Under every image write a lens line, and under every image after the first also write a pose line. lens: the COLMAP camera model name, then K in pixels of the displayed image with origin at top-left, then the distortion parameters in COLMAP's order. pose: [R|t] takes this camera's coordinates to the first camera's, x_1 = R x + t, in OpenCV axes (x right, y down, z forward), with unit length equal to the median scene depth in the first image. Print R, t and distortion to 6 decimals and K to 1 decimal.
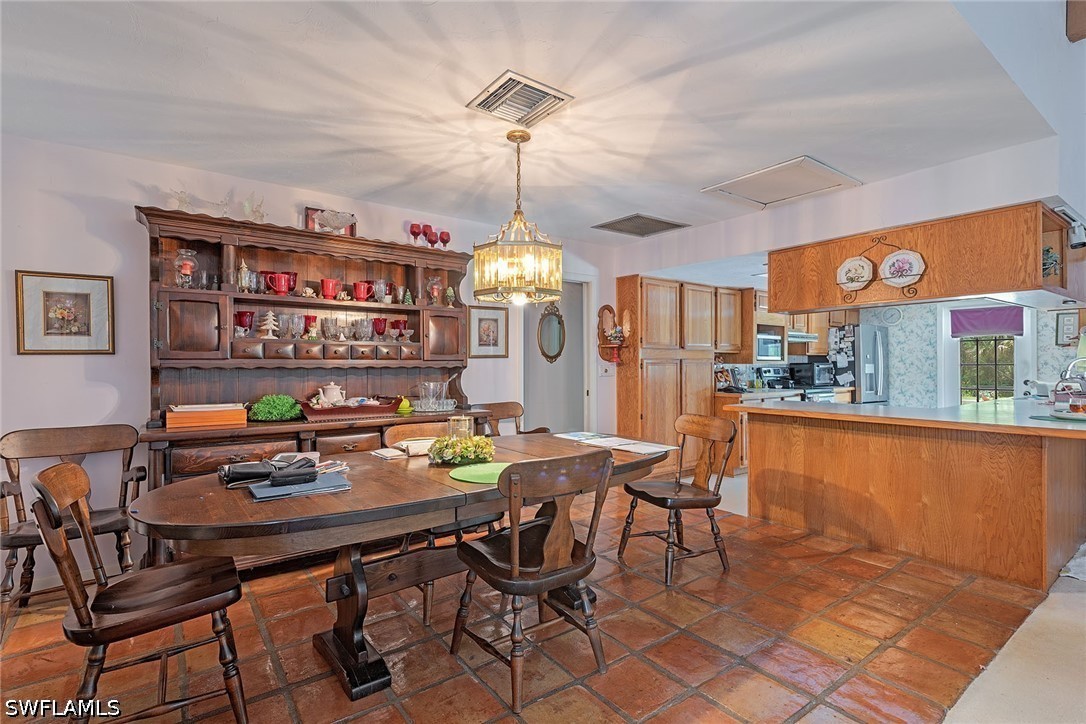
lens RADIAL K [[511.3, 0, 542.4], [0, 511.3, 363.5], [0, 0, 1]] dist [0.000750, 0.000117]
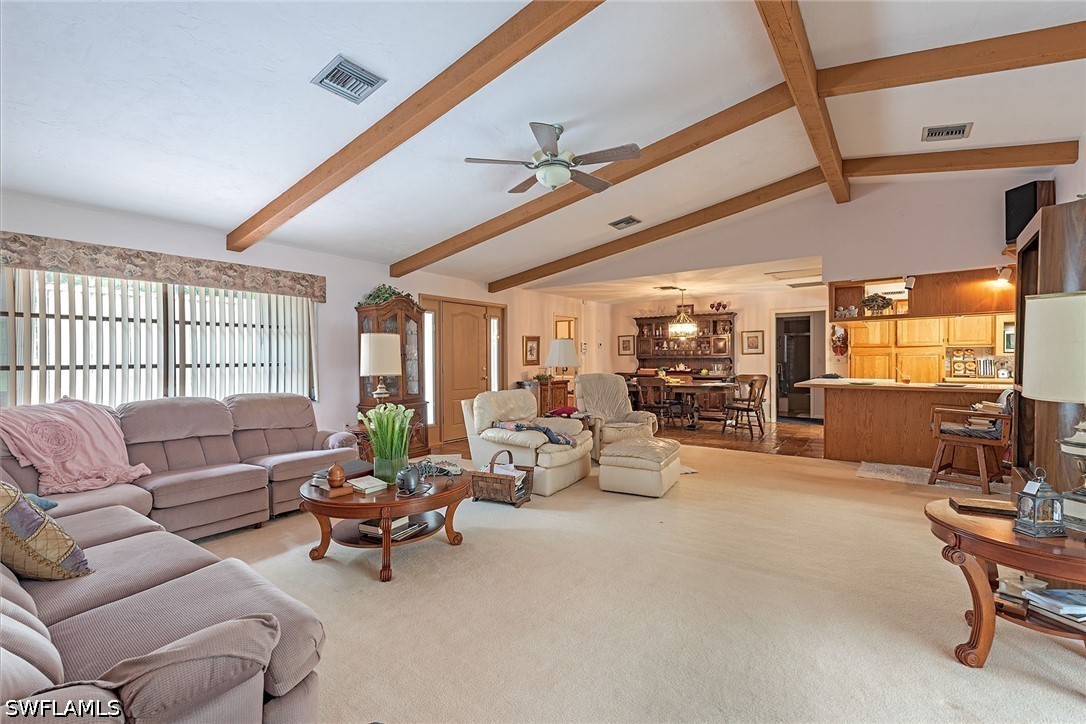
lens RADIAL K [[501.3, 0, 544.4], [0, 501.3, 363.4], [0, 0, 1]] dist [0.000013, 0.000000]
pose [[0.323189, 0.005350, -0.946319, 0.962474], [0.000880, 0.999982, 0.005954, 0.008731], [0.946334, -0.002757, 0.323178, -0.330540]]
